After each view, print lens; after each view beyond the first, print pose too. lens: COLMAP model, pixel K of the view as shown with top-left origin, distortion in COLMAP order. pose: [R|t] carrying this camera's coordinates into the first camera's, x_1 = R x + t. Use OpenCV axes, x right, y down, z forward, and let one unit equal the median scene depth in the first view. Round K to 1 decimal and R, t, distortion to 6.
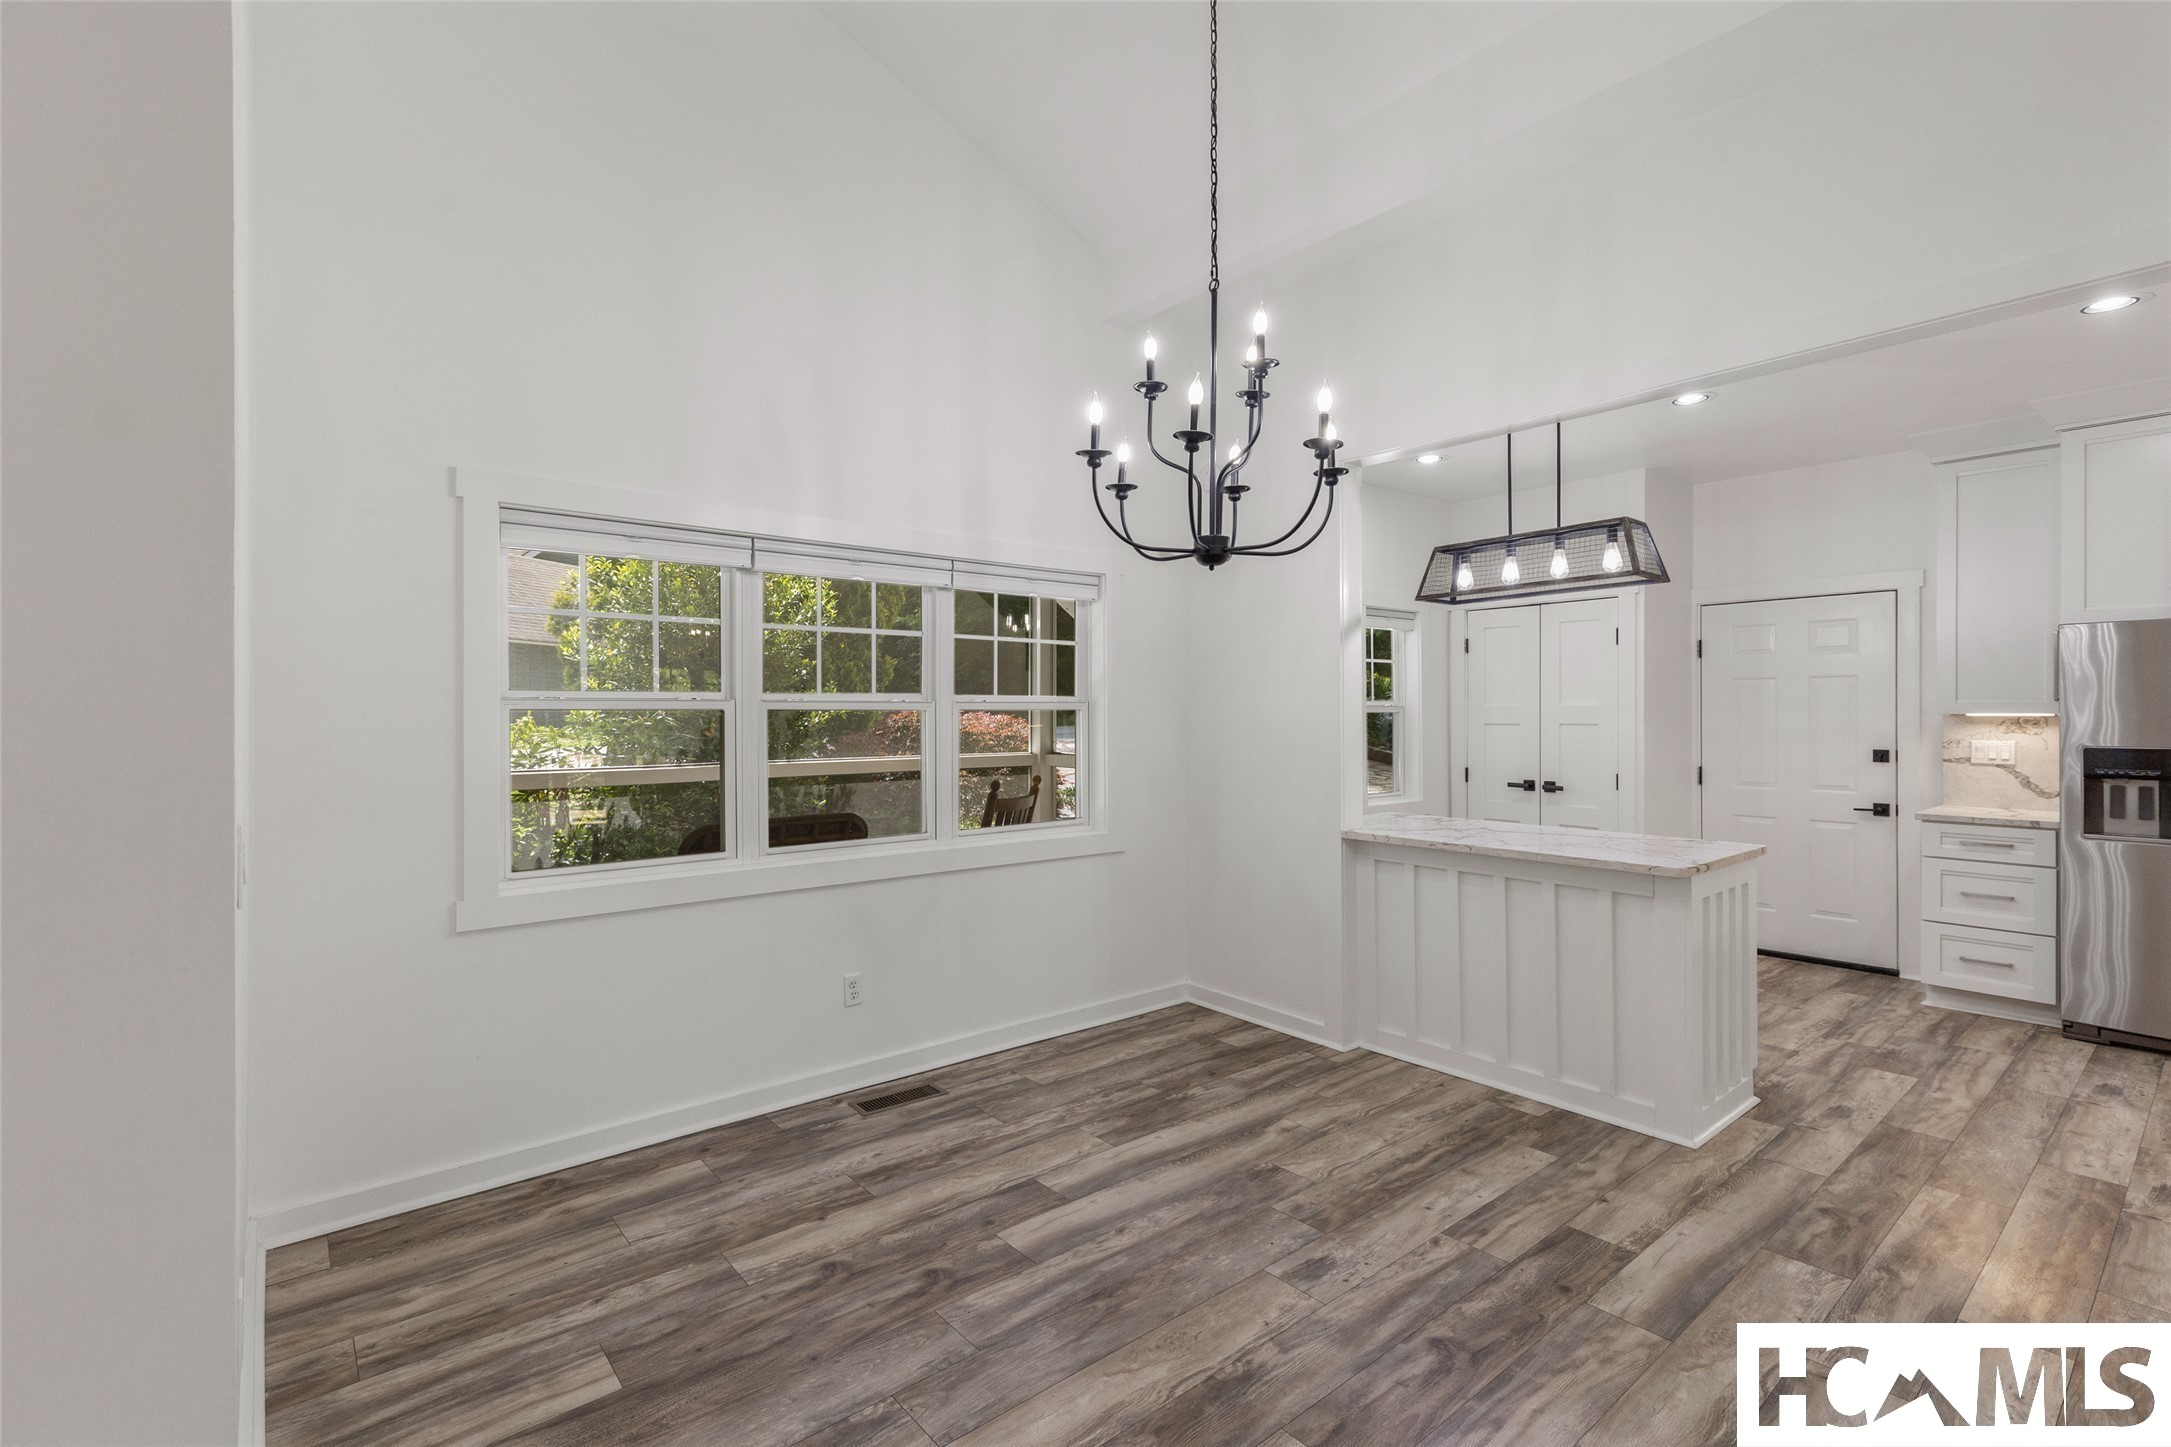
lens RADIAL K [[995.0, 0, 1080.6], [0, 995.0, 690.8], [0, 0, 1]] dist [0.004494, -0.000403]
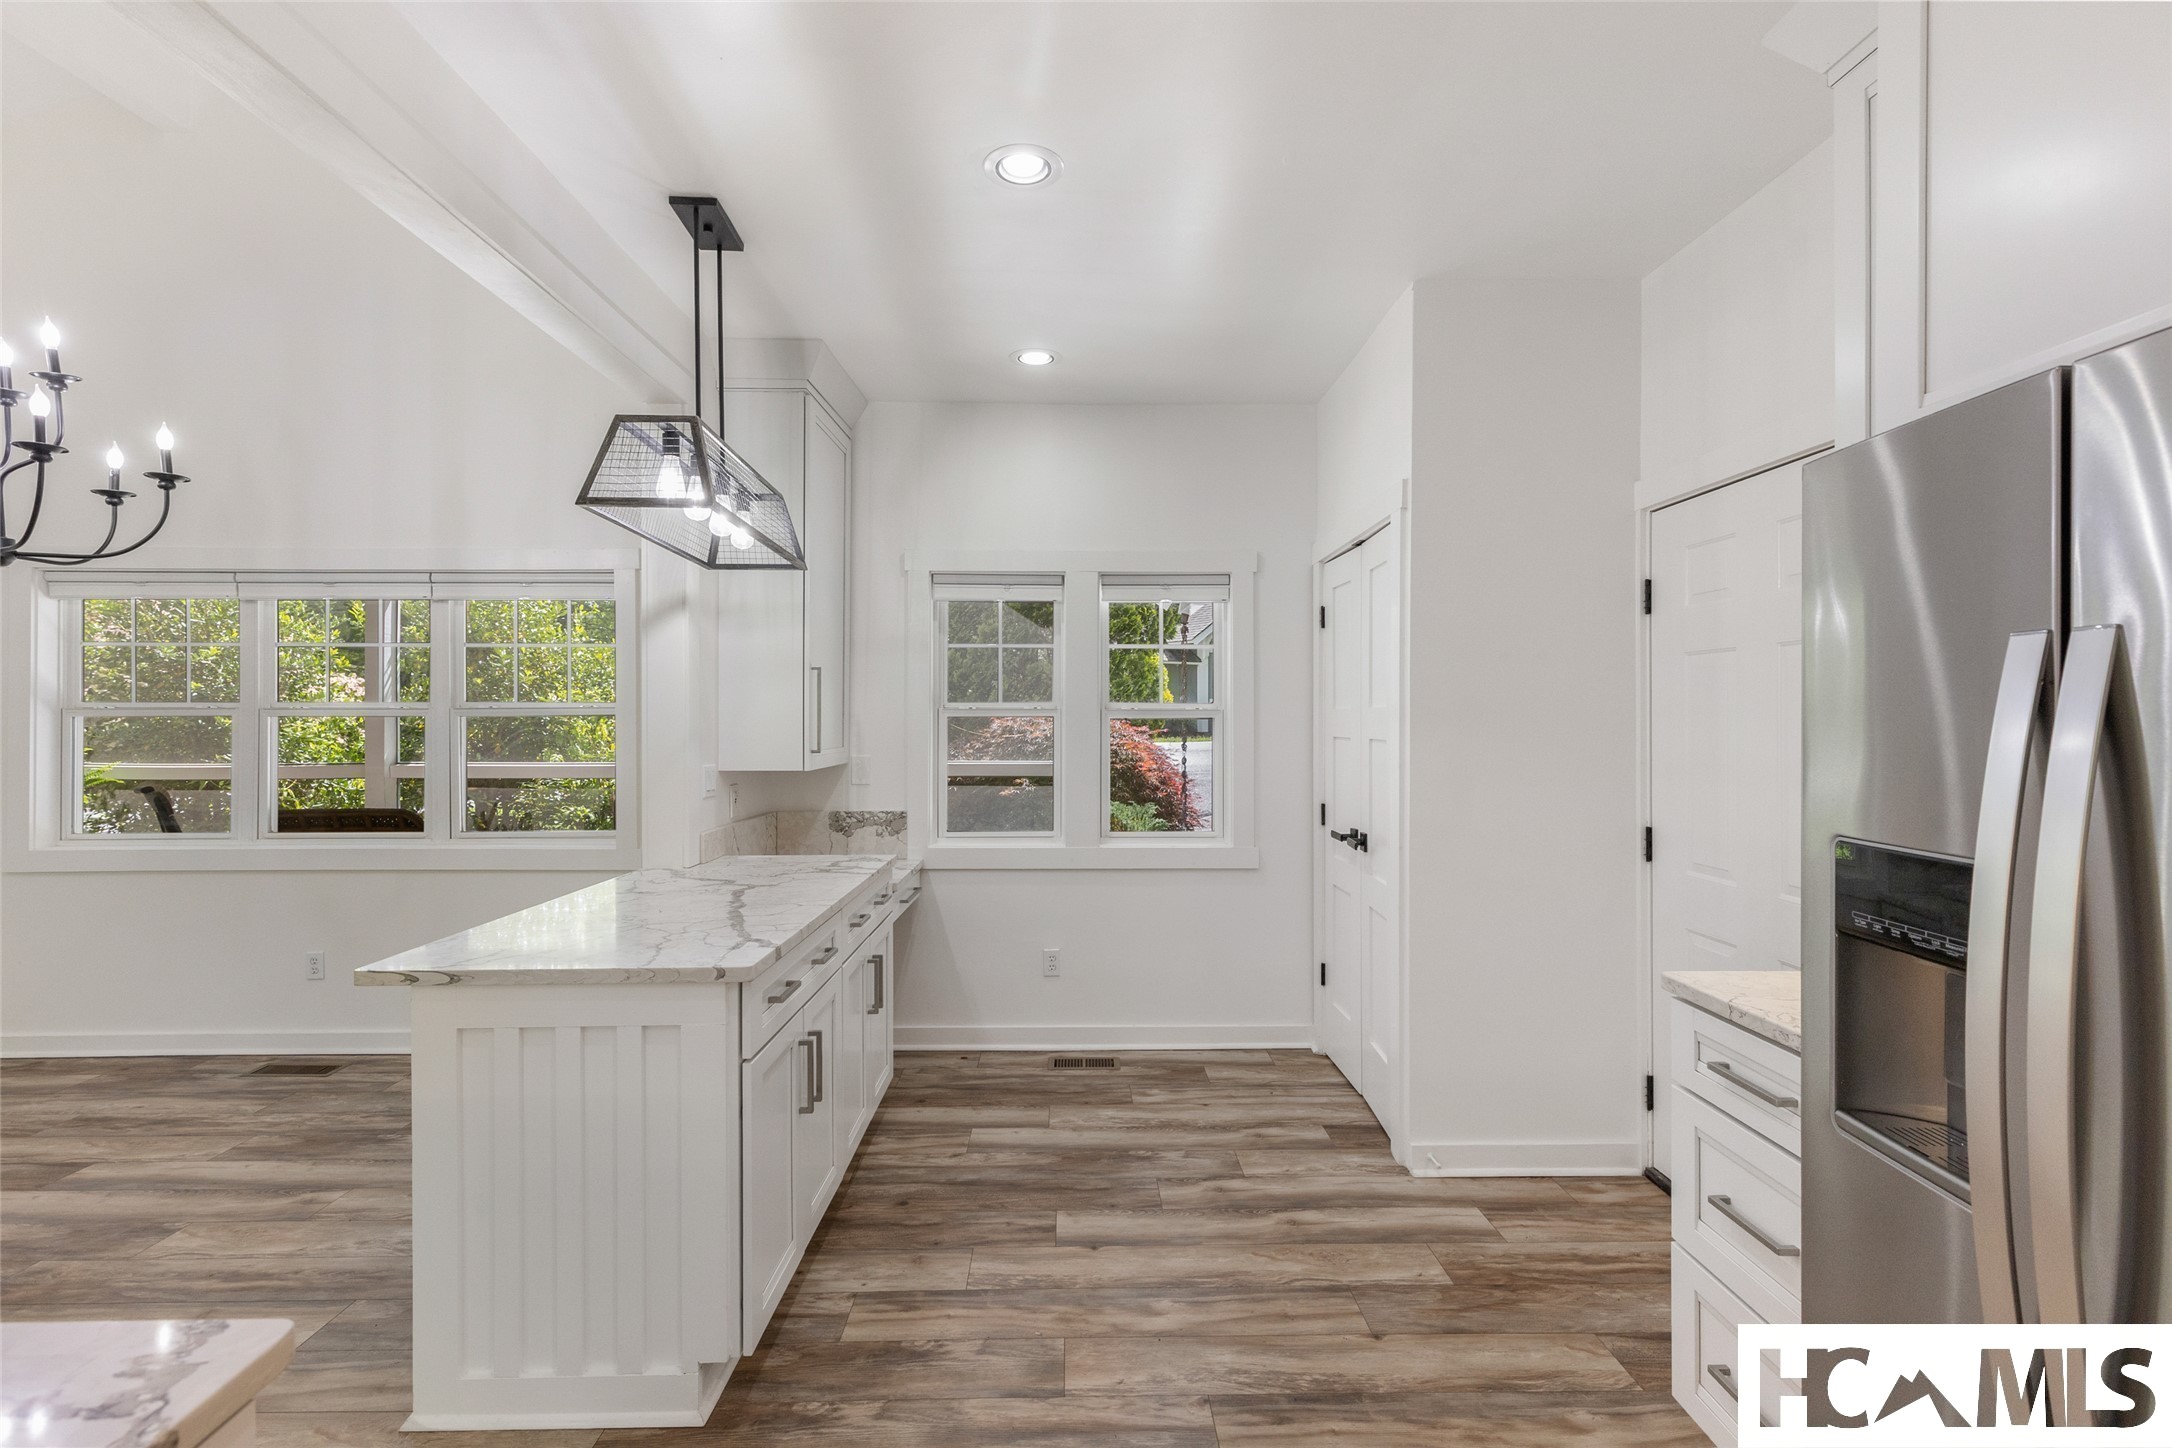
lens RADIAL K [[995.5, 0, 1098.8], [0, 995.5, 708.6], [0, 0, 1]] dist [0.004494, -0.000403]
pose [[0.774415, -0.002140, -0.632675, 1.236077], [0.014457, 0.999793, 0.014314, 0.007592], [0.632513, -0.020231, 0.774285, 0.735460]]
